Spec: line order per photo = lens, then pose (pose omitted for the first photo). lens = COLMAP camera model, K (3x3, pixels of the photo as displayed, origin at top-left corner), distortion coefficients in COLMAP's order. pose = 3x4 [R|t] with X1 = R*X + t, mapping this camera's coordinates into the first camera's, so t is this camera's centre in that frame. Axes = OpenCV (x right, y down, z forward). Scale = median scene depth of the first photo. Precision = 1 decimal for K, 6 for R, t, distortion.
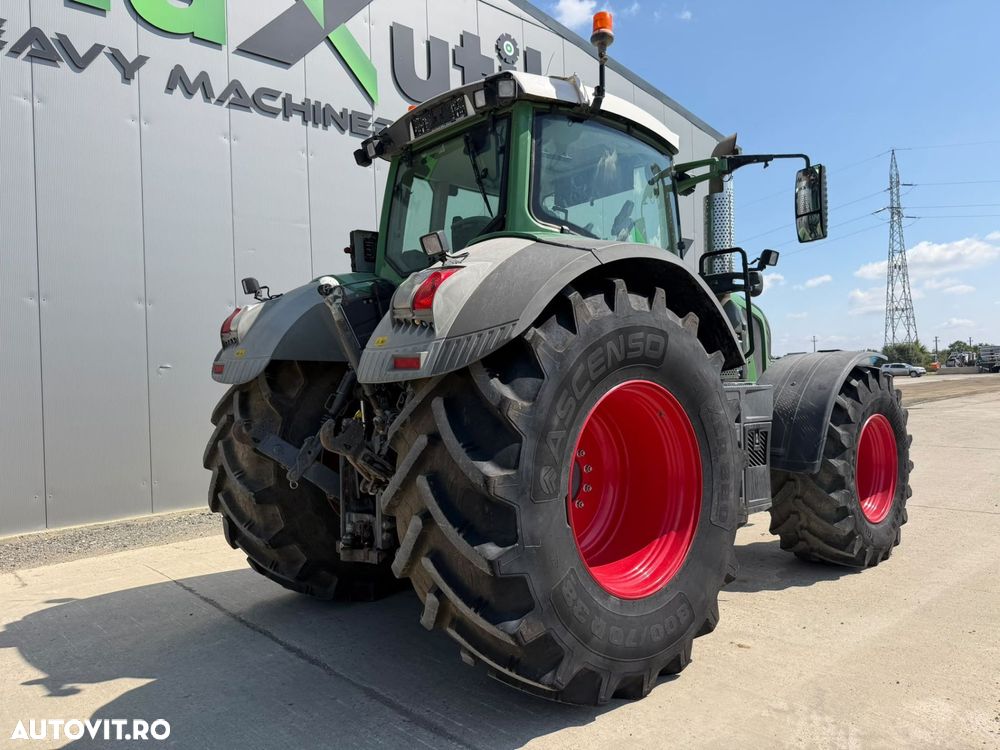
lens RADIAL K [[757.6, 0, 495.9], [0, 757.6, 374.1], [0, 0, 1]] dist [-0.001878, 0.006421]
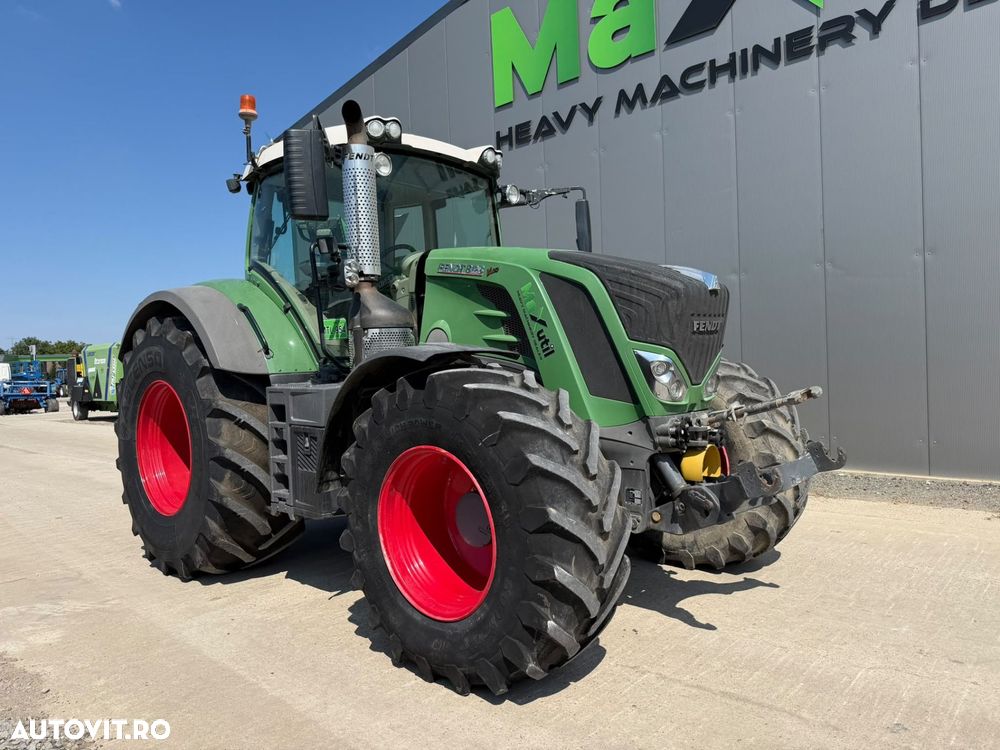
lens RADIAL K [[741.0, 0, 500.0], [0, 741.0, 375.0], [0, 0, 1]] dist [0.126149, -0.268316]
pose [[0.031213, 0.052752, -0.998120, 0.774953], [0.043559, 0.997586, 0.054086, -0.024821], [0.998563, -0.045165, 0.028840, 0.727290]]
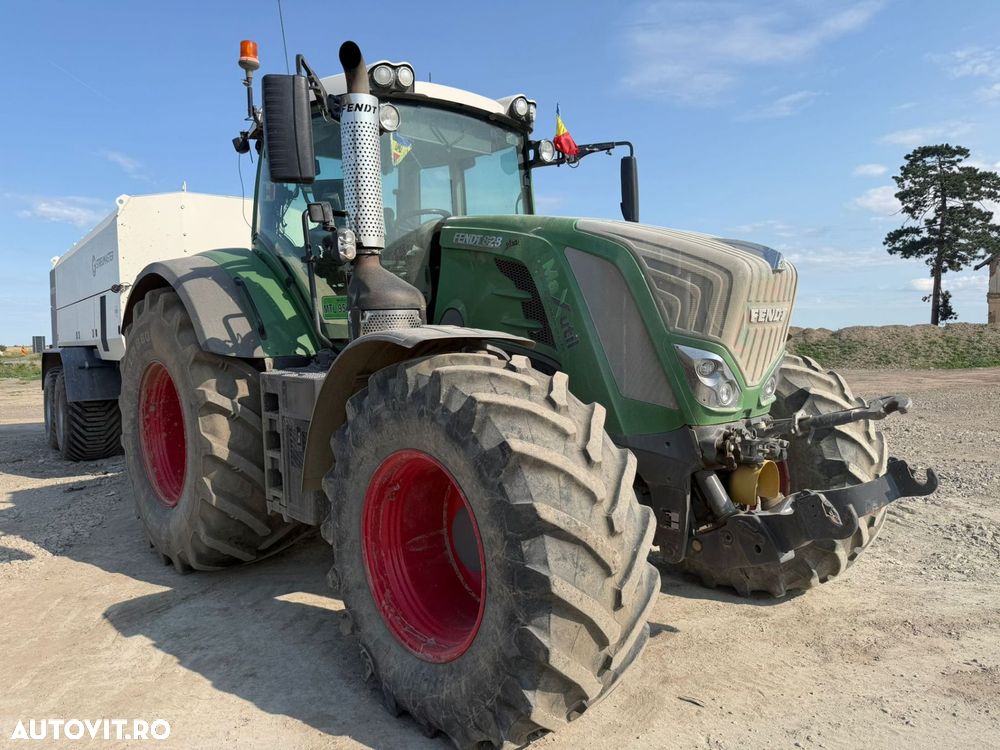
lens RADIAL K [[741.0, 0, 500.0], [0, 741.0, 375.0], [0, 0, 1]] dist [0.126149, -0.268316]
pose [[-0.054730, 0.105005, -0.992965, 0.691312], [0.035287, 0.994037, 0.103174, -0.038977], [0.997877, -0.029392, -0.058109, 0.759903]]
